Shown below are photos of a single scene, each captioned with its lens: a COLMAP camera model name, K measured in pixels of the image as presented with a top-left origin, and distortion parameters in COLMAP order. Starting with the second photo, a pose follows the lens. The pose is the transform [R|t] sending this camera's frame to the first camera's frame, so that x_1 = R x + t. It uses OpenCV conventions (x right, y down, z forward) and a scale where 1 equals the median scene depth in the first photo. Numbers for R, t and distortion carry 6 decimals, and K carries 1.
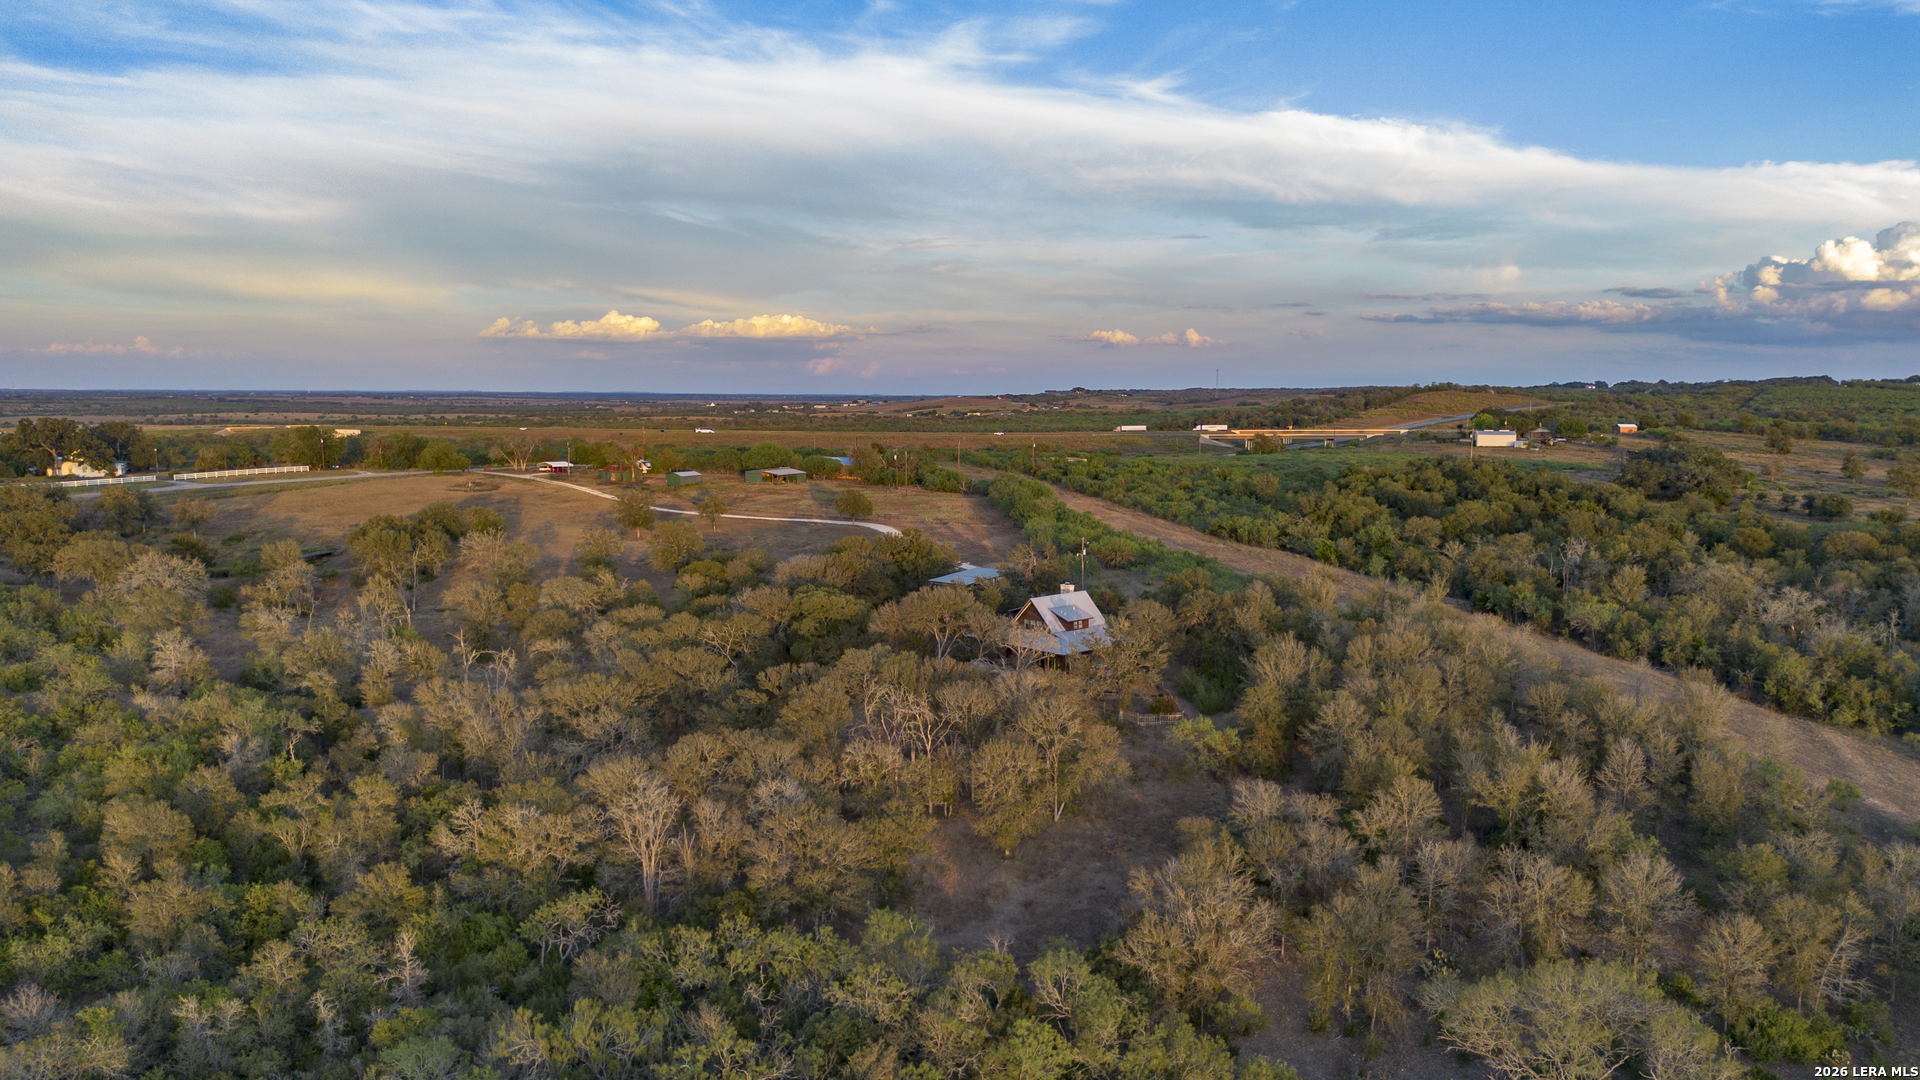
lens RADIAL K [[1458.4, 0, 960.0], [0, 1458.4, 540.0], [0, 0, 1]] dist [0.056174, -0.073713]
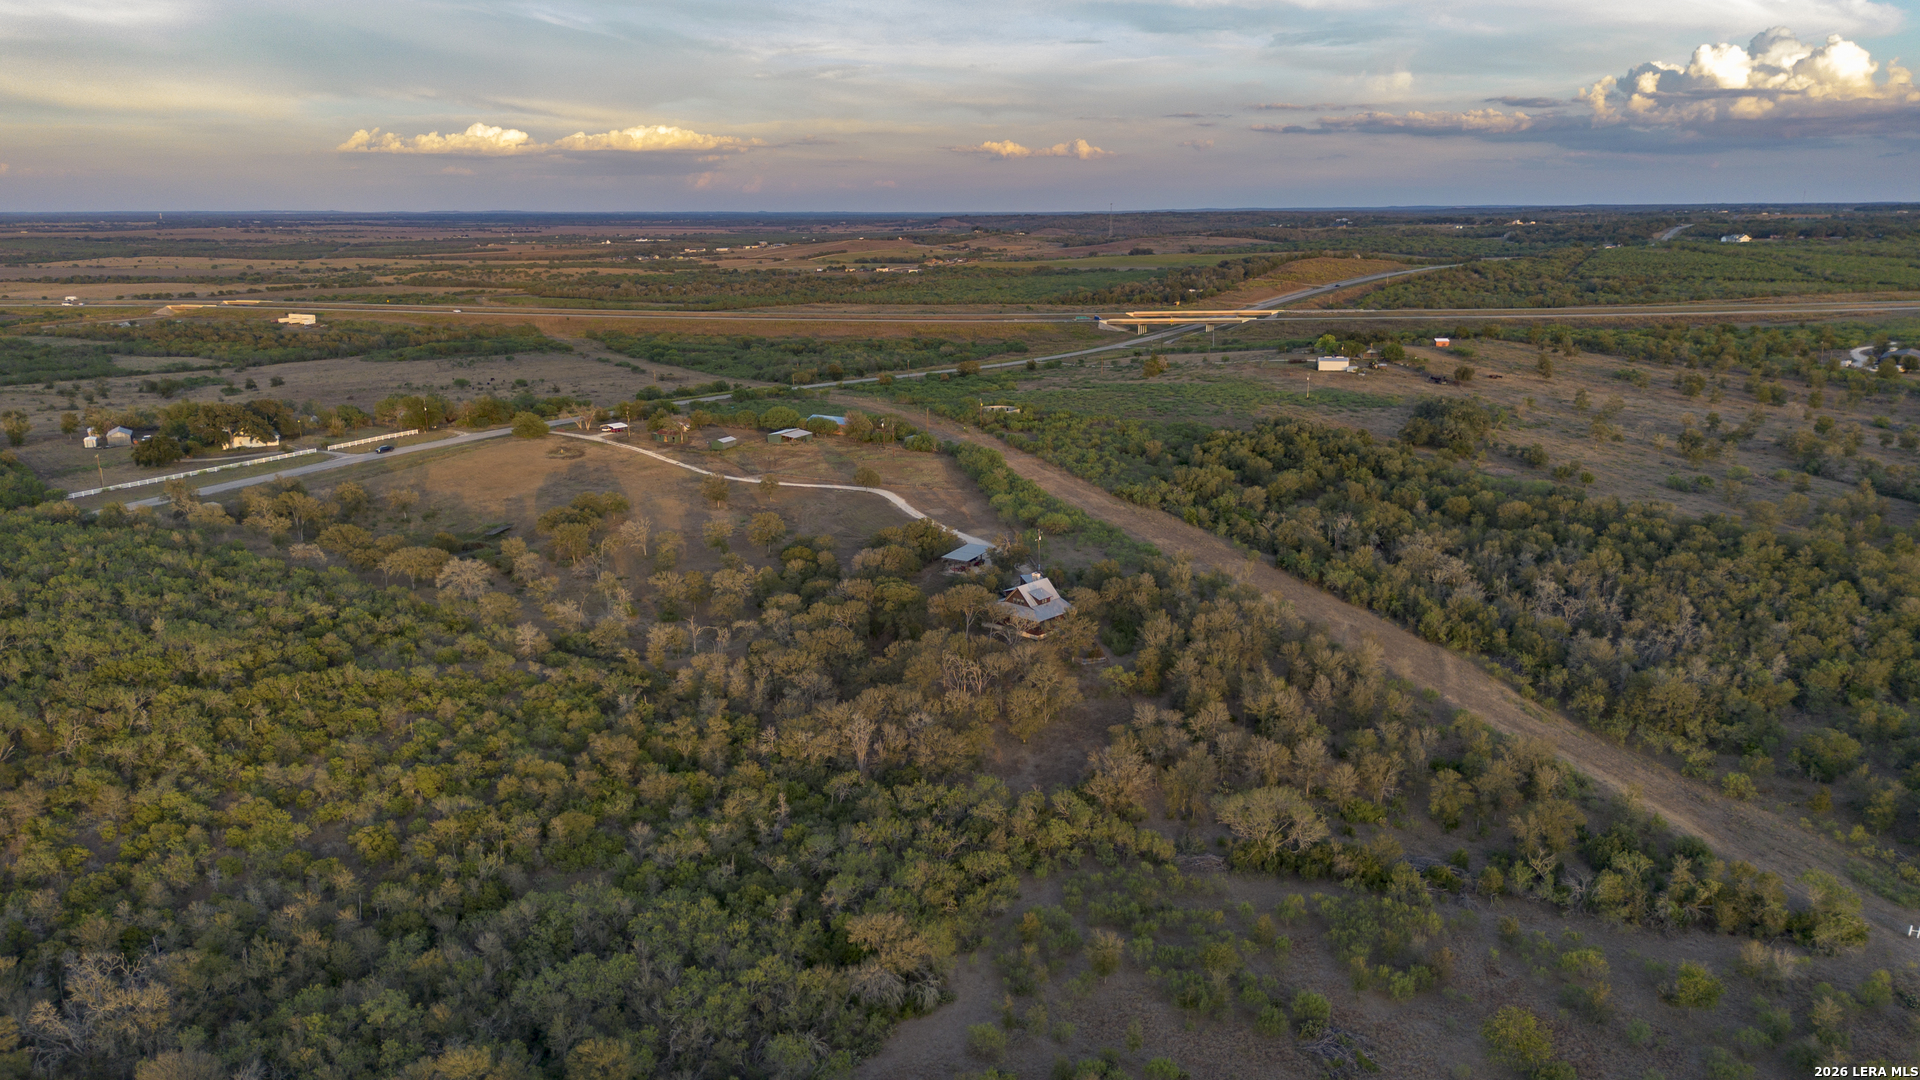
lens RADIAL K [[1407.5, 0, 960.0], [0, 1407.5, 540.0], [0, 0, 1]] dist [0.043256, -0.054553]
pose [[0.997498, -0.026592, 0.065505, -0.174077], [0.018862, 0.993081, 0.115909, -0.287042], [-0.068134, -0.114384, 0.991097, -0.888298]]
